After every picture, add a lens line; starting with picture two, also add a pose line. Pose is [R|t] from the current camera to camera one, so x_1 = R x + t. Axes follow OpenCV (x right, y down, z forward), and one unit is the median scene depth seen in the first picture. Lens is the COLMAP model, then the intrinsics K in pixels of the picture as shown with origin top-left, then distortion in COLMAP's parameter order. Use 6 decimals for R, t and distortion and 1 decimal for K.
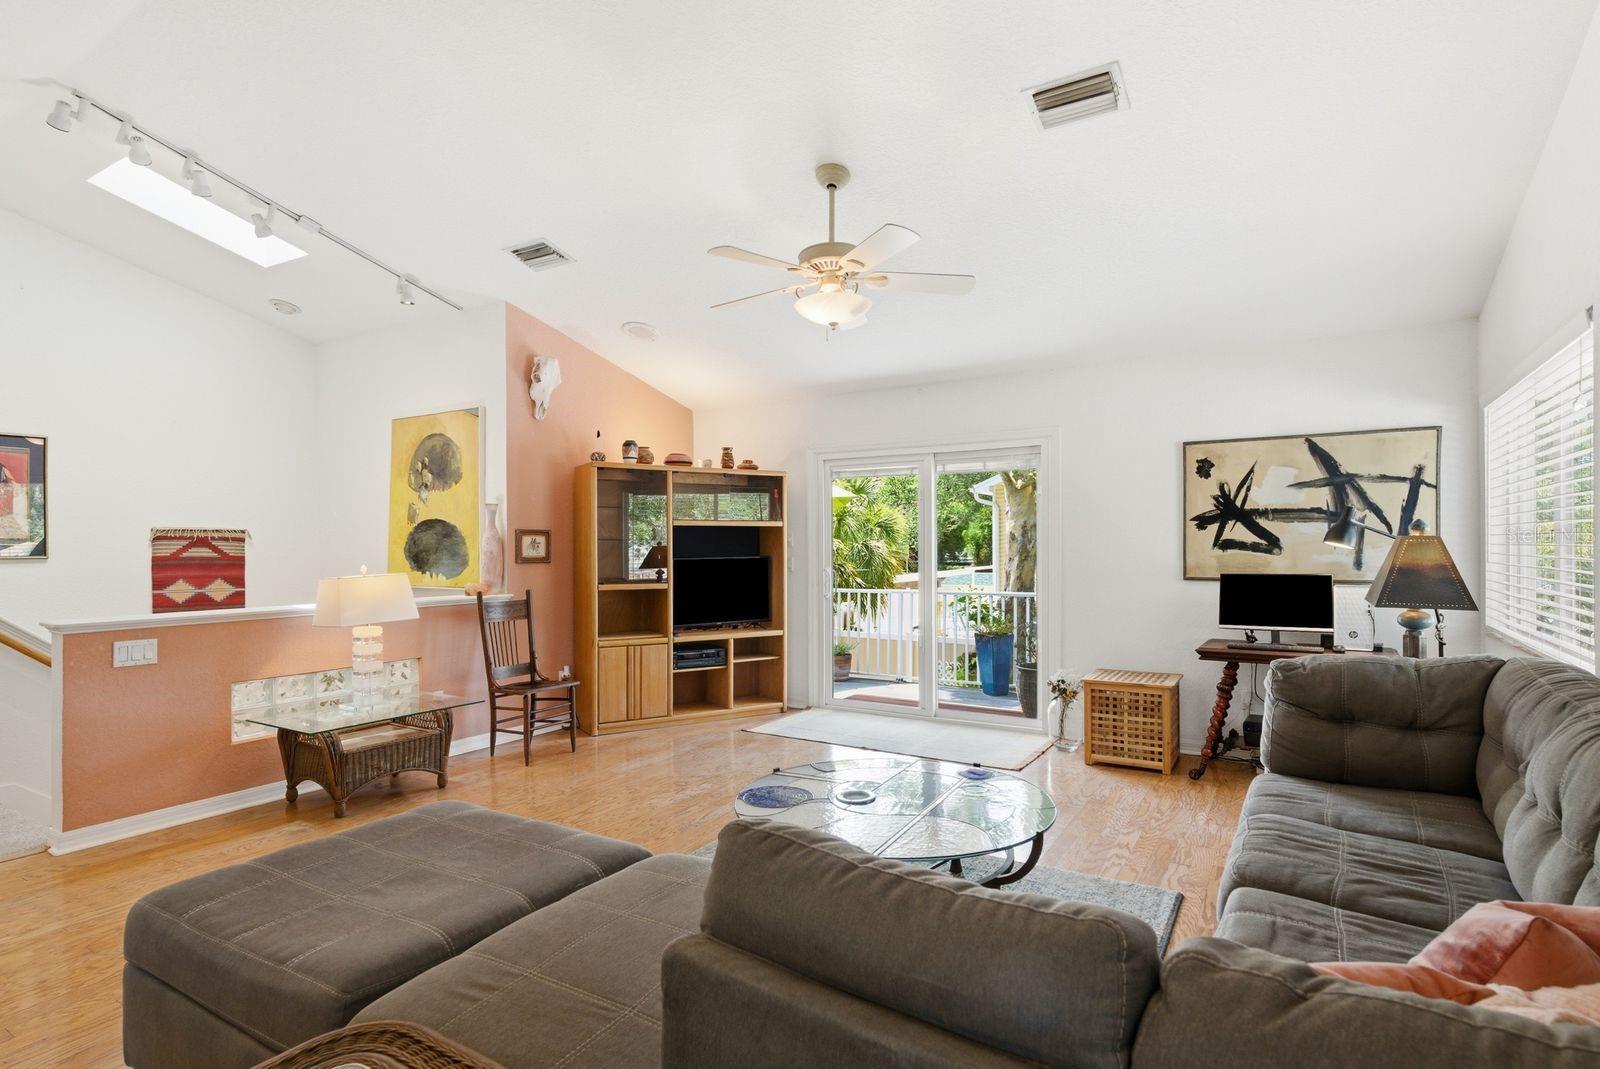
lens RADIAL K [[806.5, 0, 775.2], [0, 806.5, 542.7], [0, 0, 1]] dist [-0.000694, -0.000459]
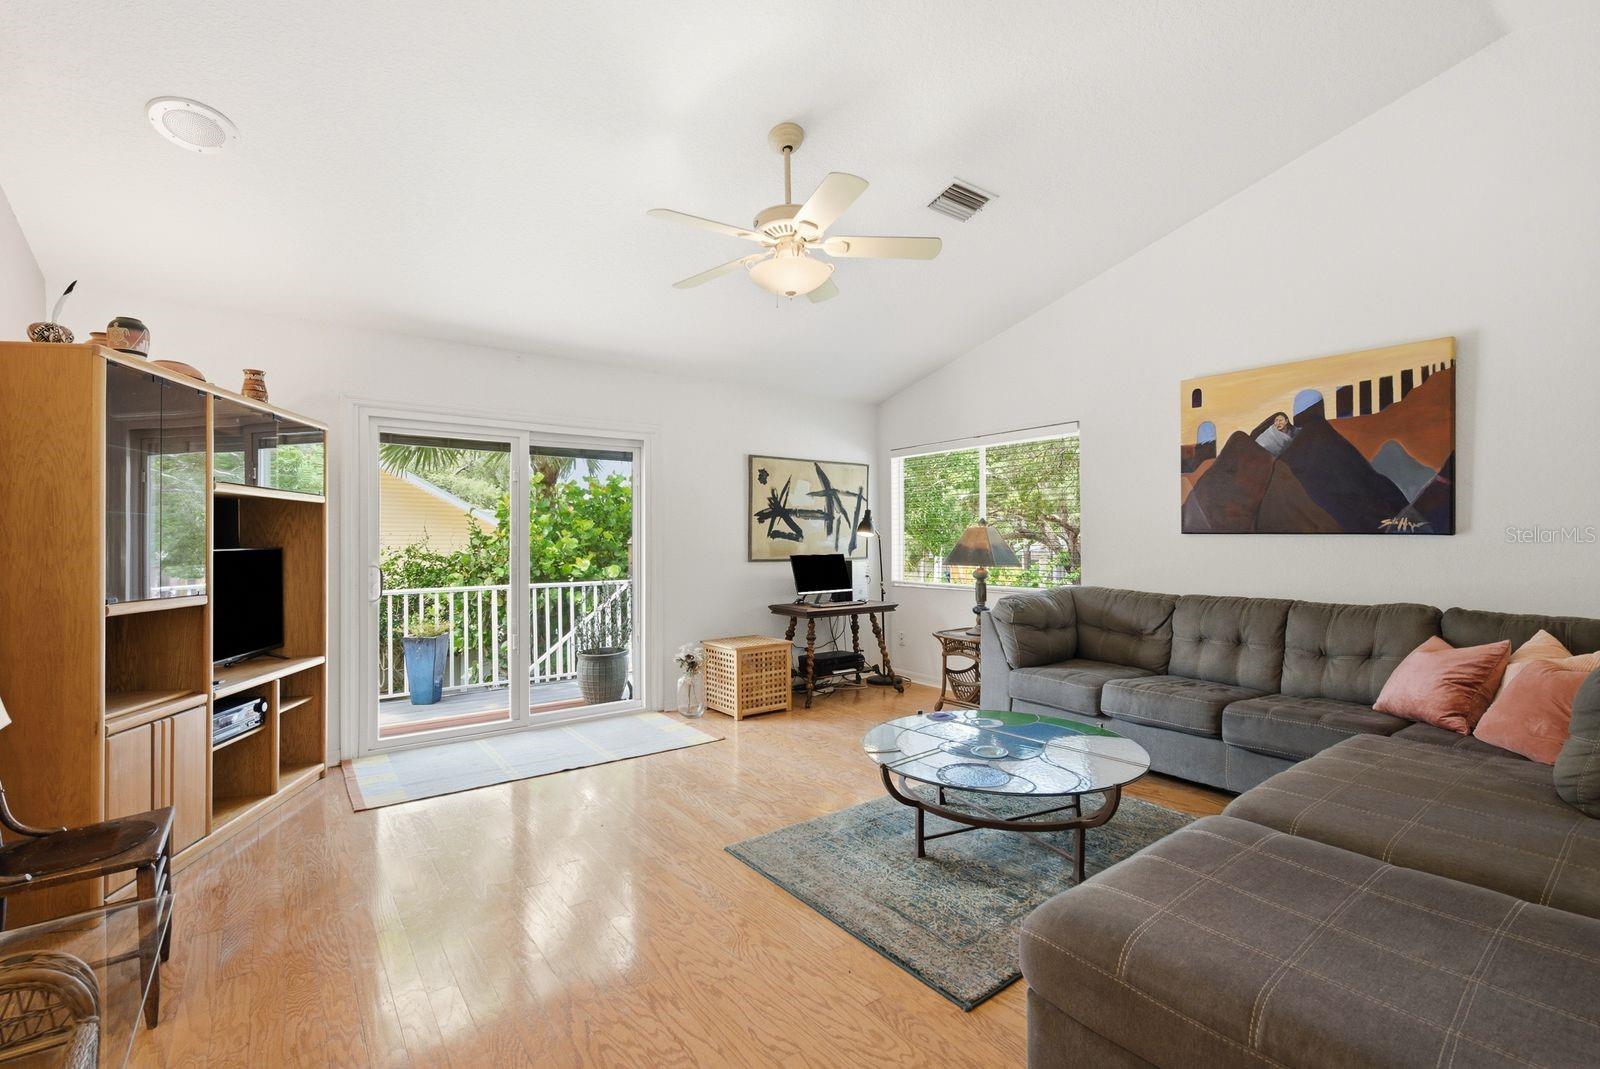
lens RADIAL K [[715.6, 0, 800.8], [0, 715.6, 527.6], [0, 0, 1]] dist [-0.000975, -0.000075]
pose [[0.350661, 0.022651, 0.936229, -0.562122], [0.000185, 0.999706, -0.024256, 0.020670], [-0.936503, 0.008679, 0.350553, 0.551745]]
